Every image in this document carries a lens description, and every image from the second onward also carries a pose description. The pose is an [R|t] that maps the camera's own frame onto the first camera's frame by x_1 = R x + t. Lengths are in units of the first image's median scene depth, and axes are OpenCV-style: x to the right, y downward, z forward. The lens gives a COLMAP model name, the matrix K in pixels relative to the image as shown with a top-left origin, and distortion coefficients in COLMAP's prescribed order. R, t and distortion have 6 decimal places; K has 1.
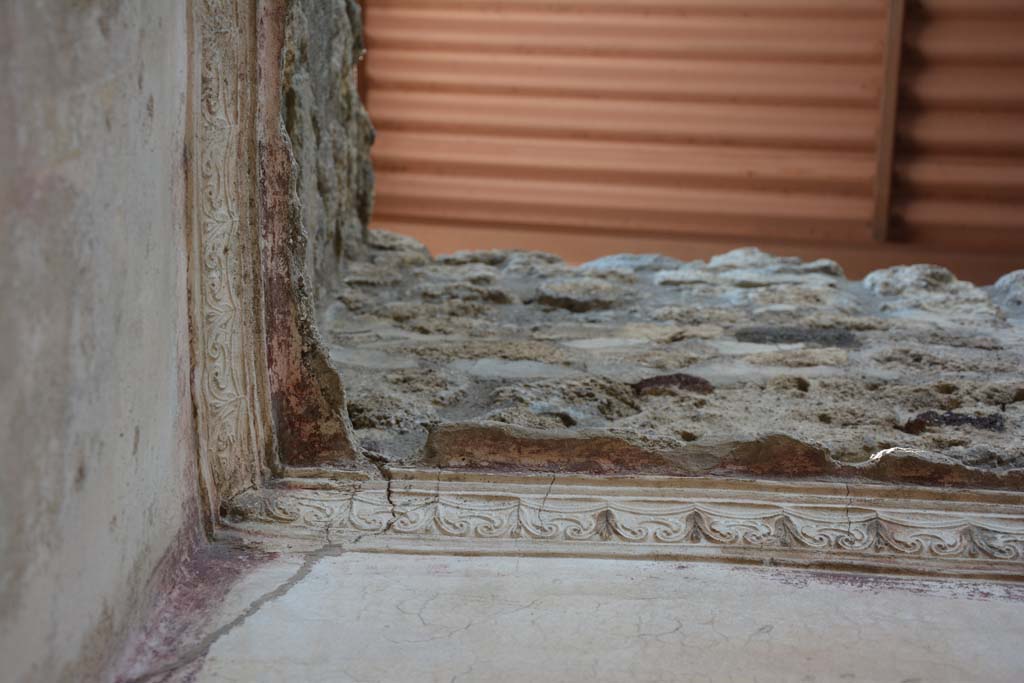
lens RADIAL K [[1906.2, 0, 509.2], [0, 1906.2, 346.0], [0, 0, 1]] dist [0.325356, 0.000000]
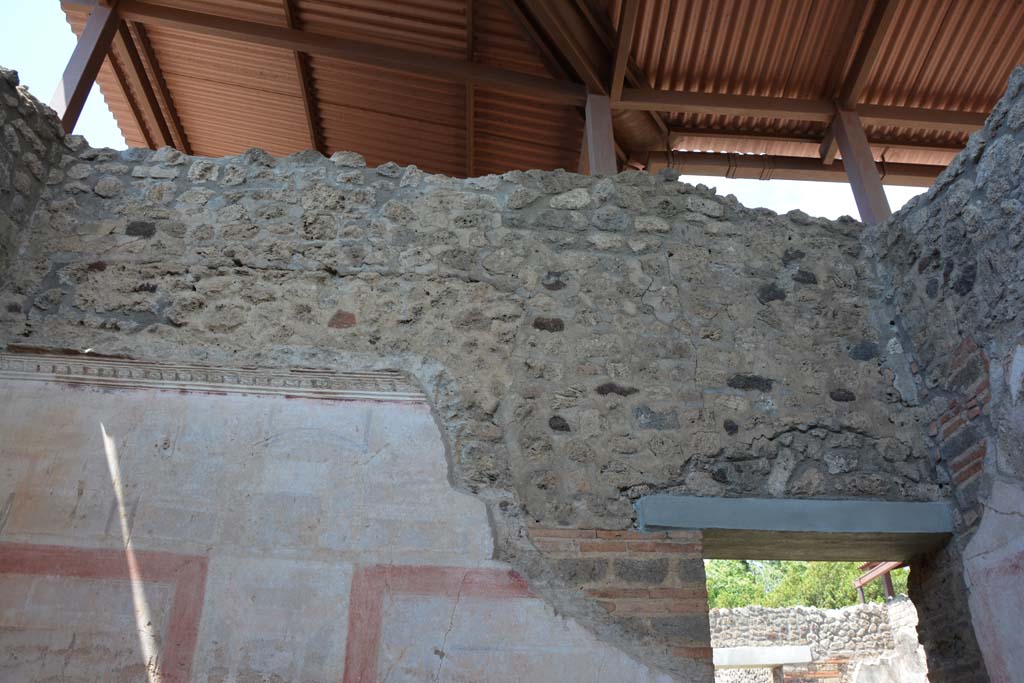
lens RADIAL K [[793.0, 0, 512.6], [0, 793.0, 338.6], [0, 0, 1]] dist [-0.161519, 0.110280]
pose [[0.999239, -0.001310, 0.038989, 1.309041], [-0.026891, 0.700934, 0.712719, -1.531417], [-0.028262, -0.713225, 0.700365, -0.499950]]
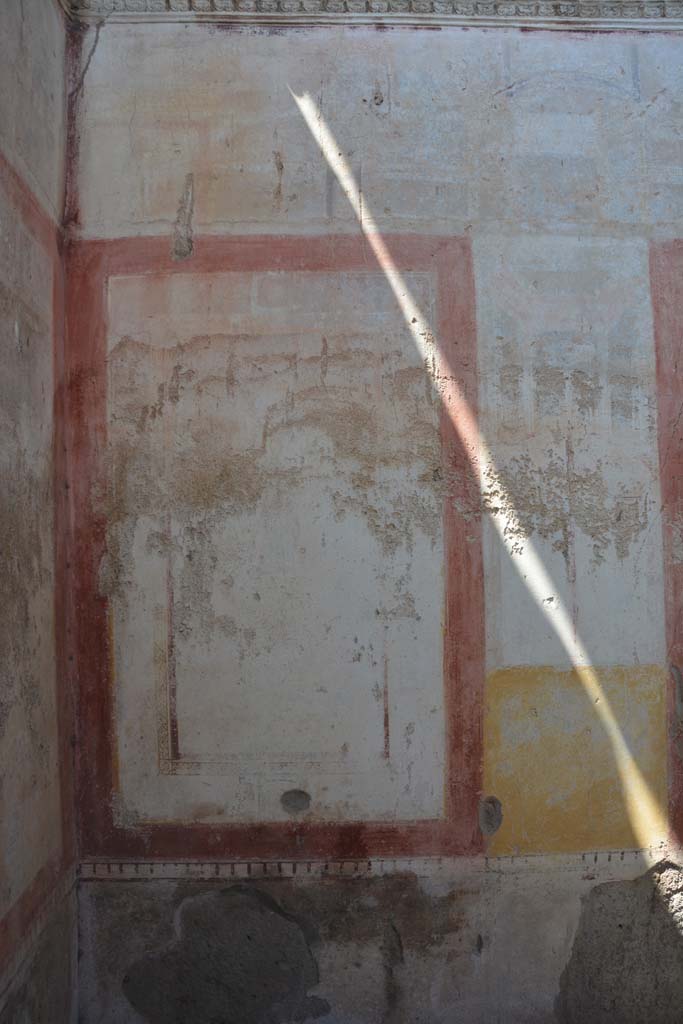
lens RADIAL K [[793.0, 0, 333.9], [0, 793.0, 515.9], [0, 0, 1]] dist [-0.161519, 0.110280]
pose [[0.998480, -0.054425, 0.008670, 0.317711], [0.006747, 0.276851, 0.960889, -1.091668], [-0.054697, -0.959370, 0.276798, -0.467216]]
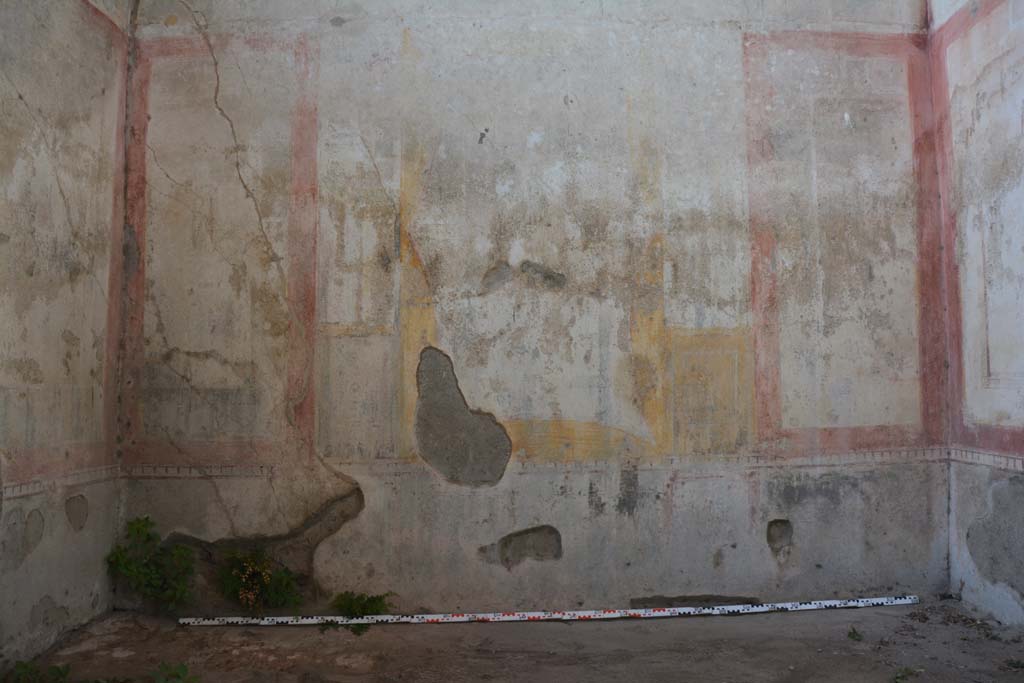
lens RADIAL K [[793.0, 0, 512.5], [0, 793.0, 351.8], [0, 0, 1]] dist [-0.161519, 0.110280]
pose [[-0.026493, -0.080399, -0.996411, 2.019014], [0.972084, 0.230389, -0.044436, -0.680427], [0.233134, -0.969772, 0.072051, -0.857433]]
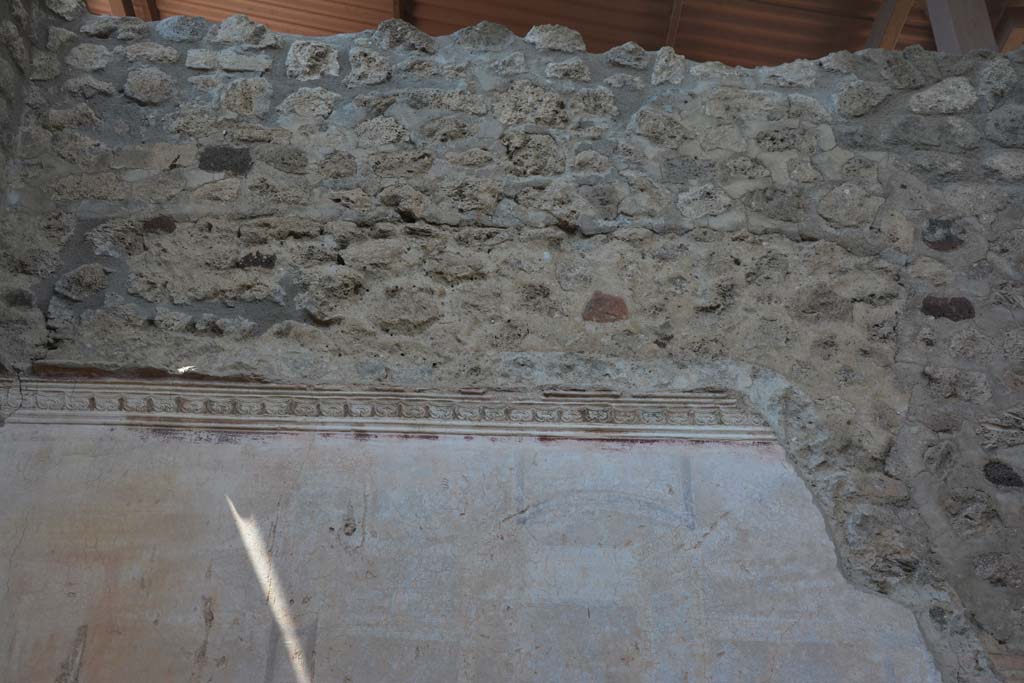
lens RADIAL K [[1312.1, 0, 503.6], [0, 1312.1, 335.1], [0, 0, 1]] dist [0.127190, 0.000000]
pose [[0.998935, -0.023718, 0.039580, 0.631770], [-0.011380, 0.704644, 0.709469, -1.519373], [-0.044717, -0.709164, 0.703624, -0.485342]]
